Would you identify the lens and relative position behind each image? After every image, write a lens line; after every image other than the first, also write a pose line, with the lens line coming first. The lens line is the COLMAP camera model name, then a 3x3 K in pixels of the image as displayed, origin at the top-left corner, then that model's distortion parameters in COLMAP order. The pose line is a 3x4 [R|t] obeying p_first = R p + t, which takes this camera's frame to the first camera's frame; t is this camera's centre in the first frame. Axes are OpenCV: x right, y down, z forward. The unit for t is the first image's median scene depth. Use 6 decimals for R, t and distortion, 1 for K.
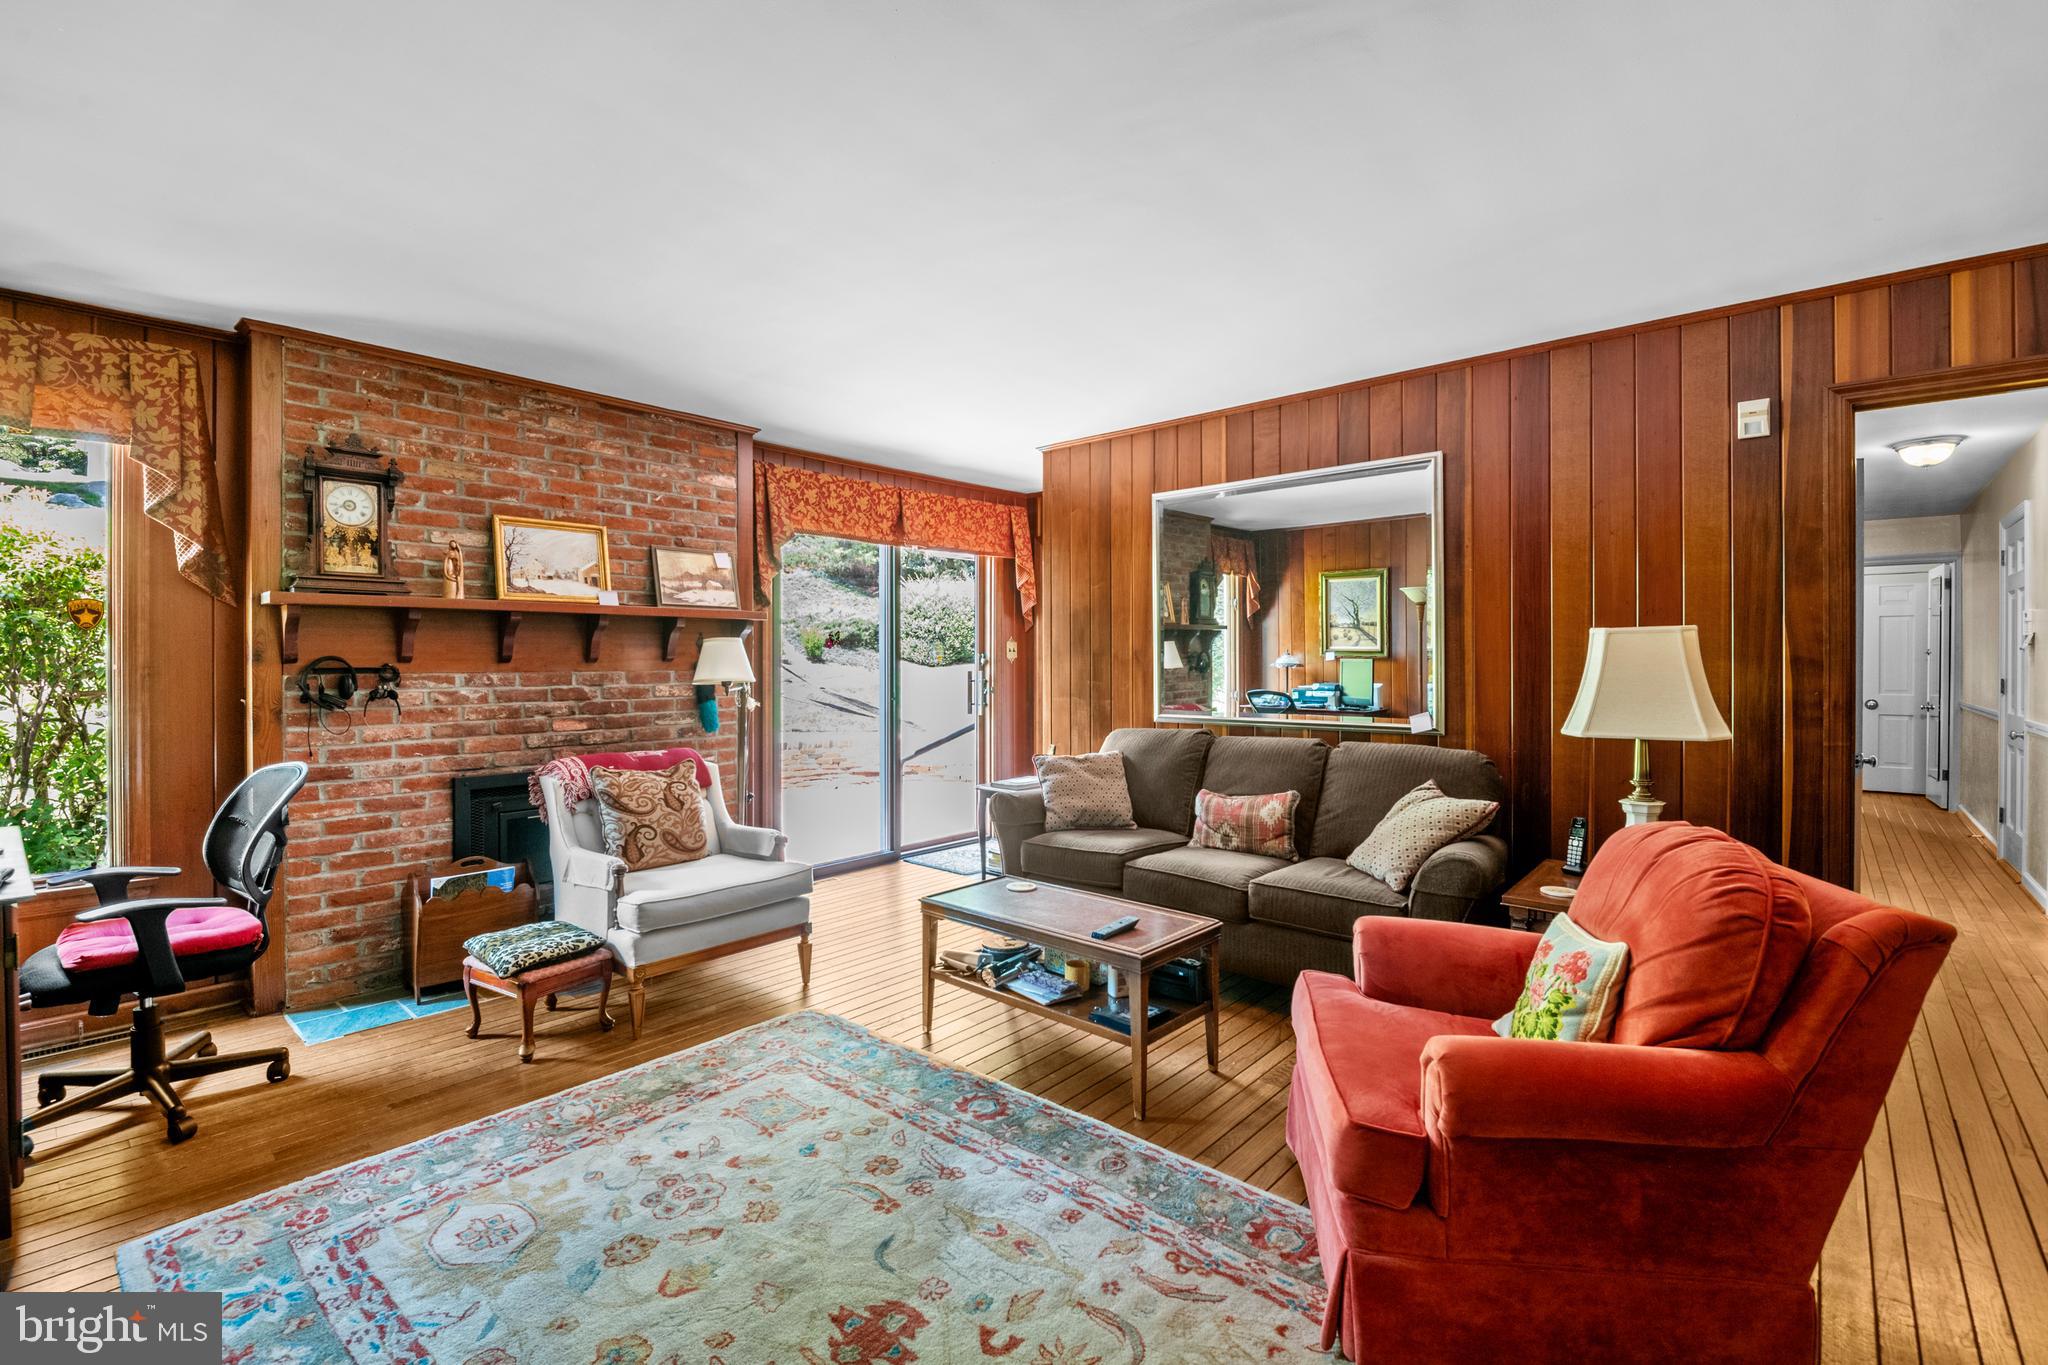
lens RADIAL K [[905.2, 0, 1023.0], [0, 905.2, 666.6], [0, 0, 1]] dist [-0.000870, -0.000027]
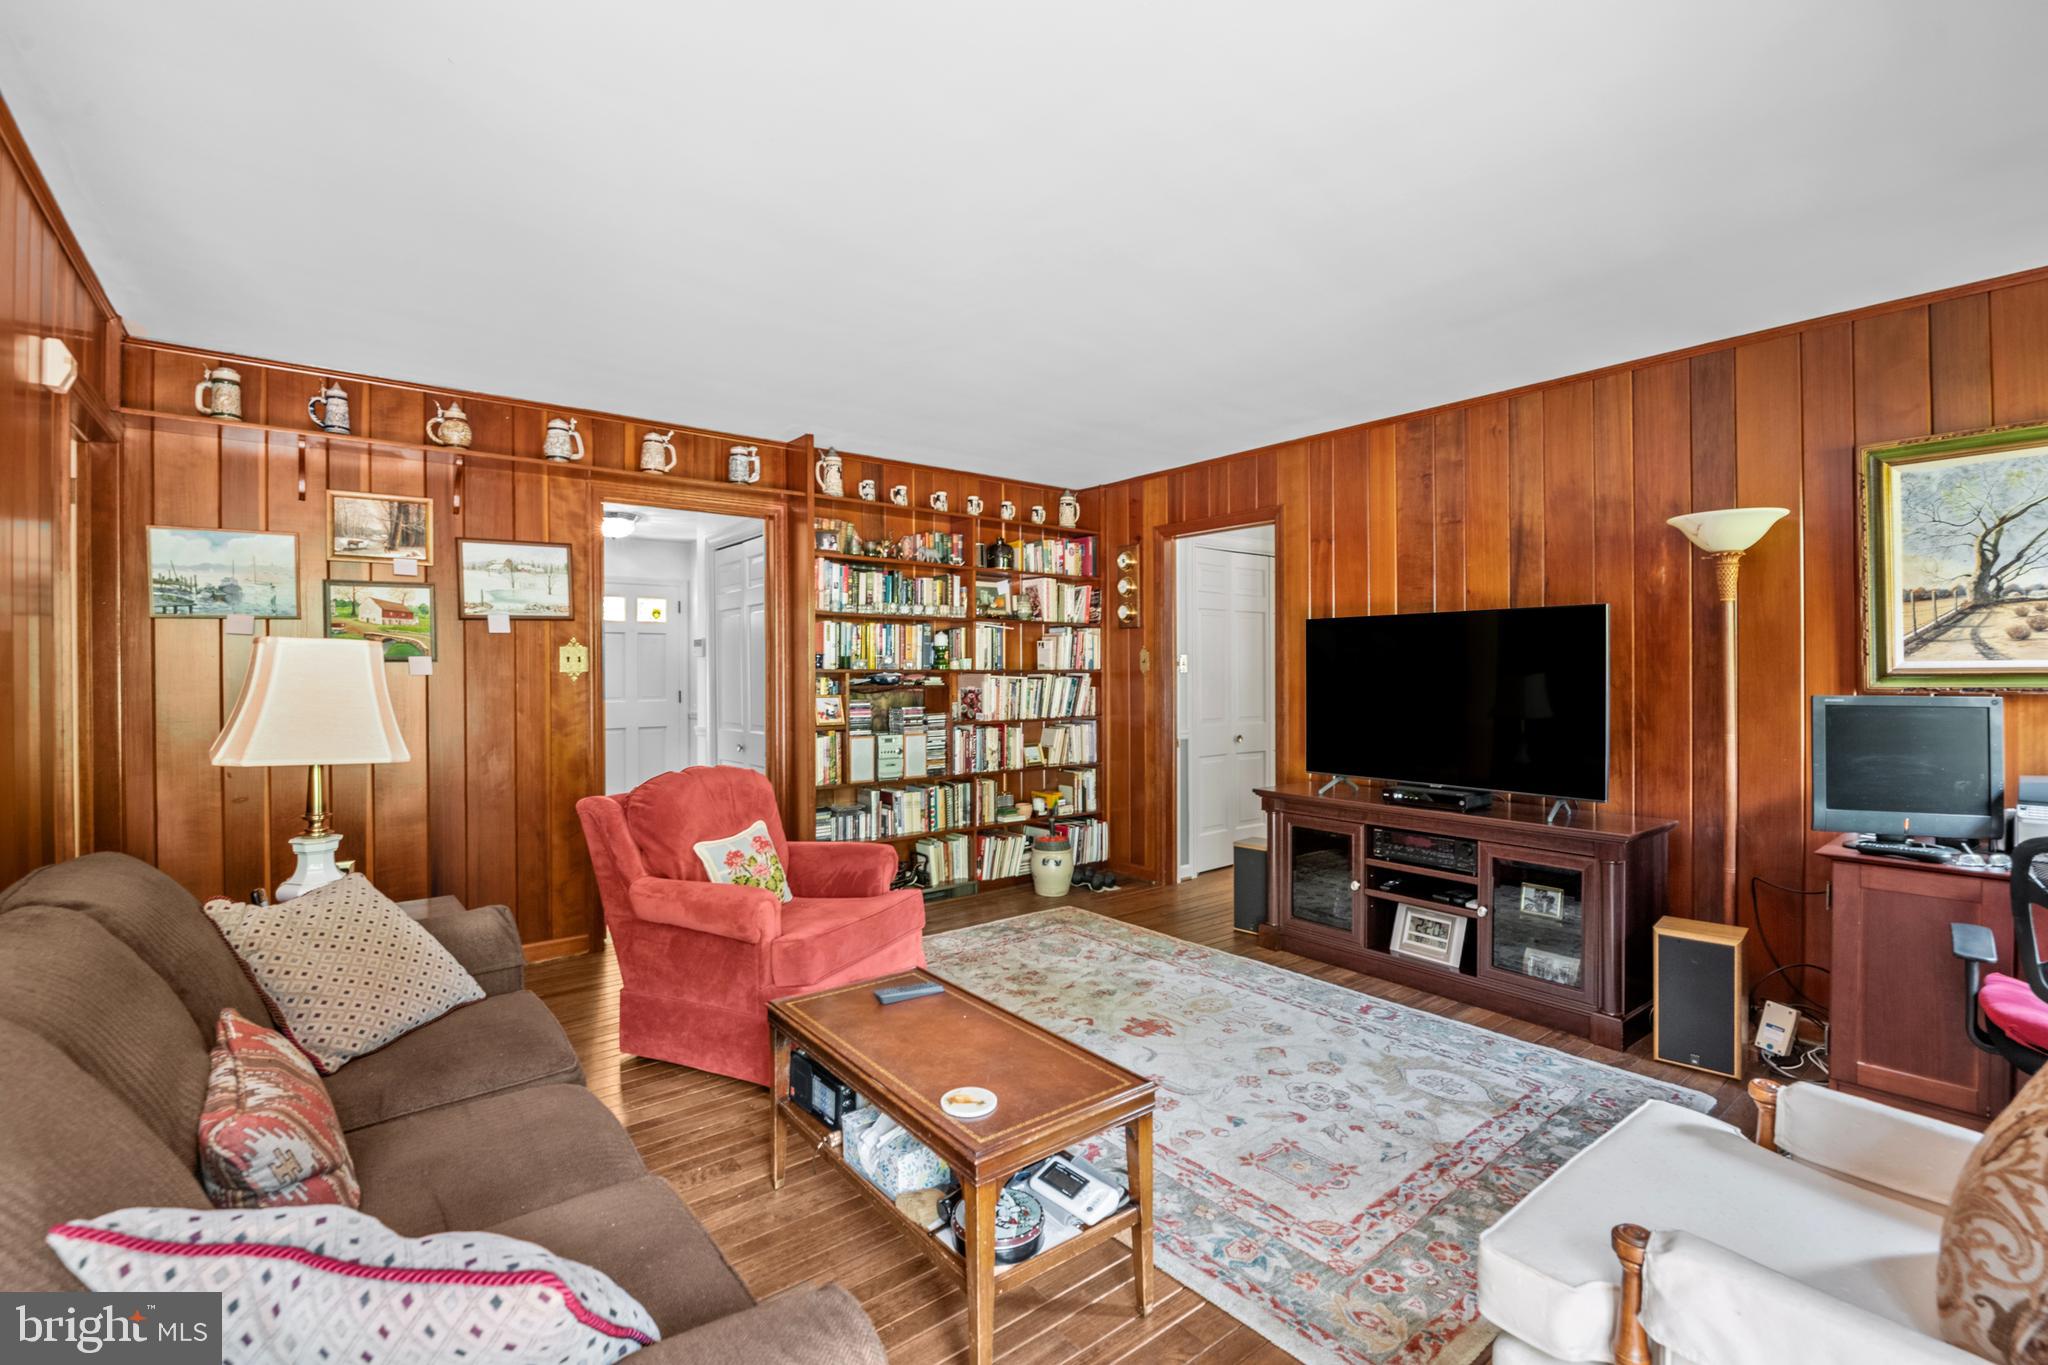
lens RADIAL K [[905.2, 0, 1021.2], [0, 905.2, 676.7], [0, 0, 1]] dist [-0.000870, -0.000027]
pose [[-0.983400, 0.012464, 0.181023, -0.200609], [0.014053, 0.999873, 0.007498, -0.017125], [-0.180906, 0.009917, -0.983450, 2.292066]]
